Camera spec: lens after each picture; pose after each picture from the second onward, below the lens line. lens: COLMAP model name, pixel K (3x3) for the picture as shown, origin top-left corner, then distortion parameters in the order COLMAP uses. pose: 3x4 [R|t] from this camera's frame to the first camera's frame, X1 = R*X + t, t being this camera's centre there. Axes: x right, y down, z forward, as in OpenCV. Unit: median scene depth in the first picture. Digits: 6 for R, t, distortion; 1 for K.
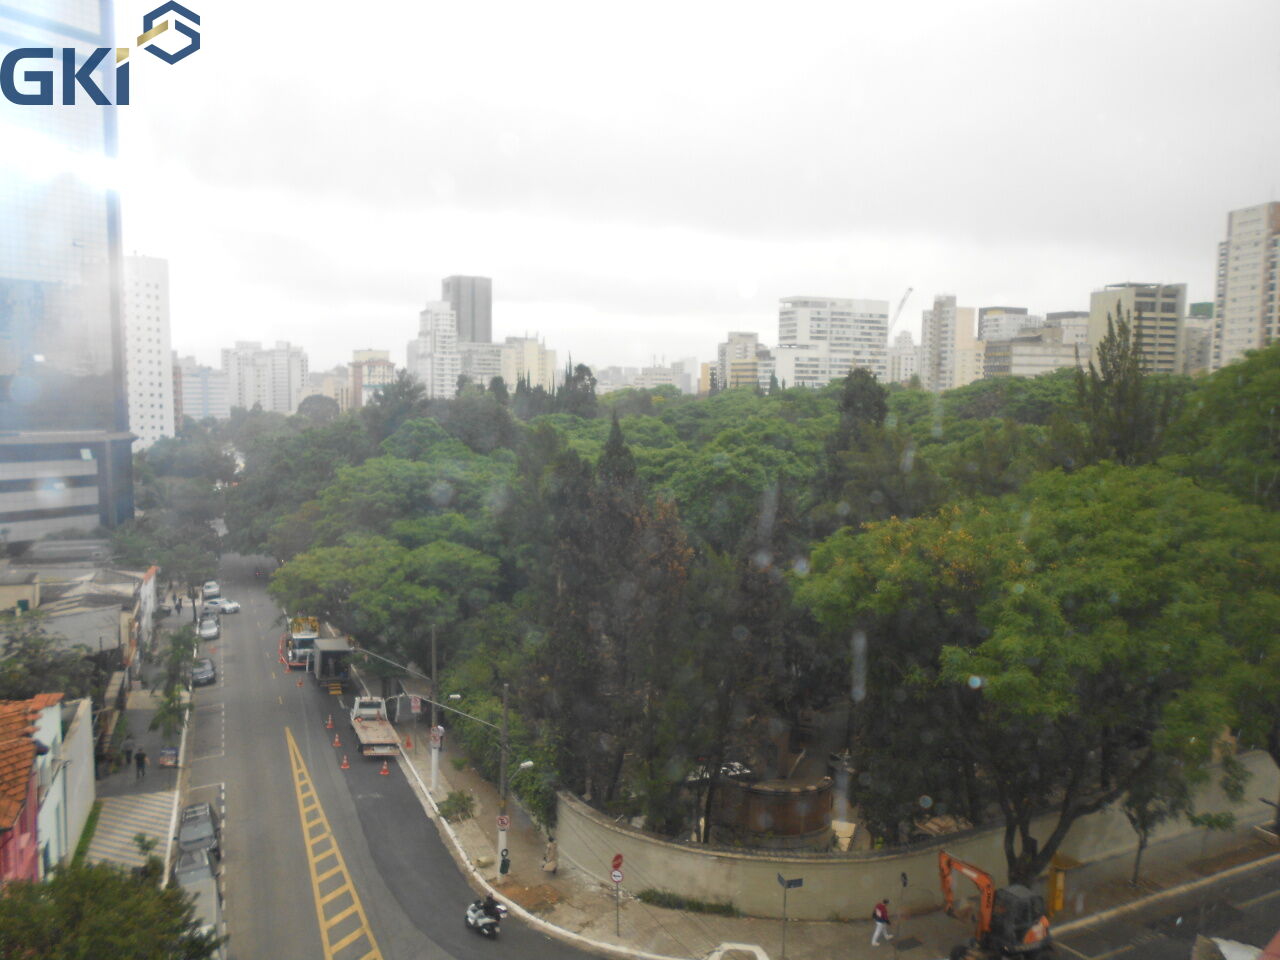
lens RADIAL K [[956.4, 0, 617.4], [0, 956.4, 479.1], [0, 0, 1]] dist [0.021219, 0.004824]
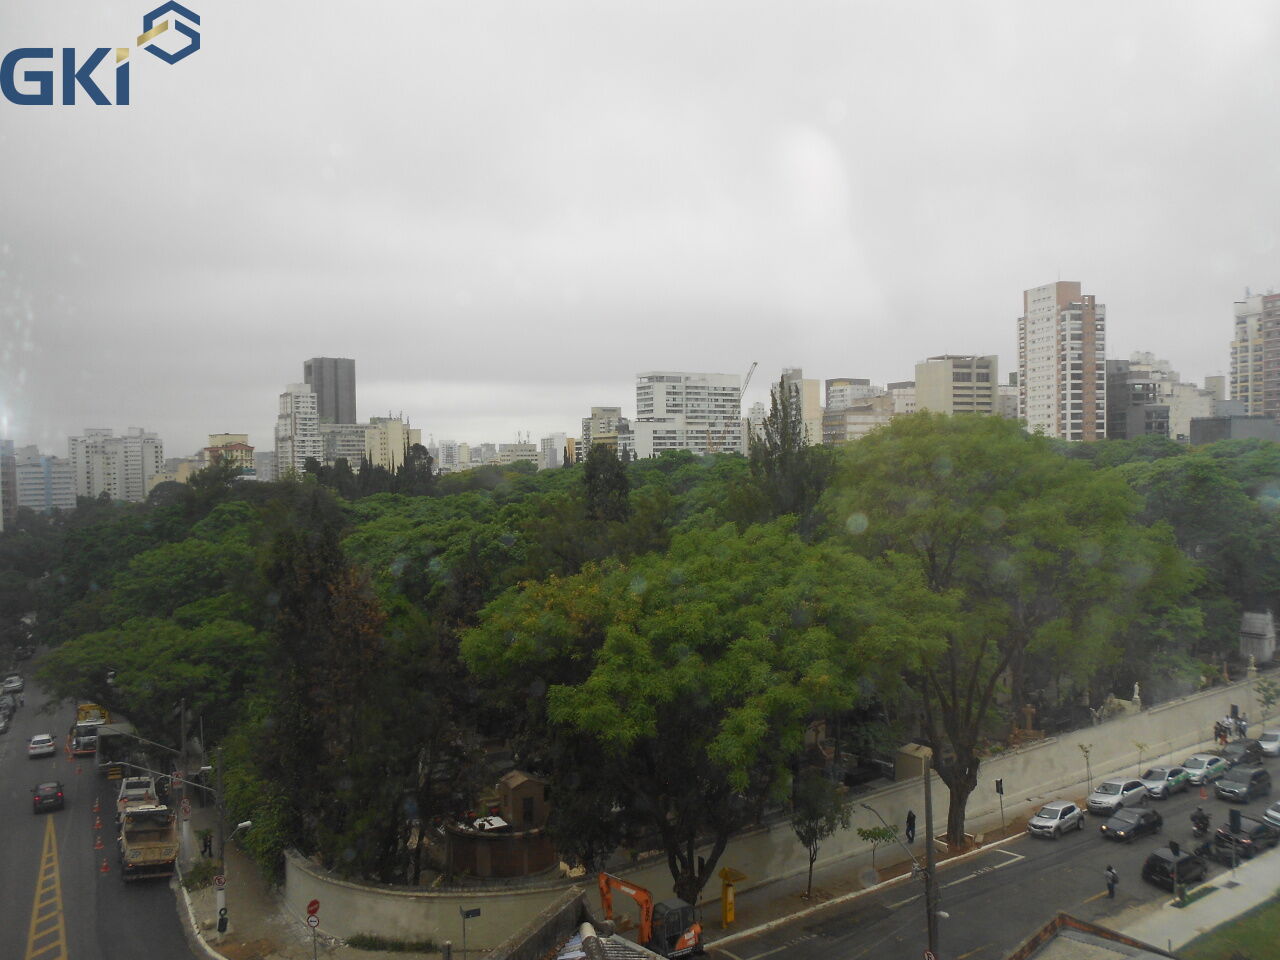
lens RADIAL K [[980.9, 0, 659.4], [0, 980.9, 482.8], [0, 0, 1]] dist [-0.005453, 0.048158]
pose [[0.994530, -0.031801, 0.099493, 0.093993], [0.038861, 0.996801, -0.069841, 0.004393], [-0.096954, 0.073325, 0.992584, -0.055977]]
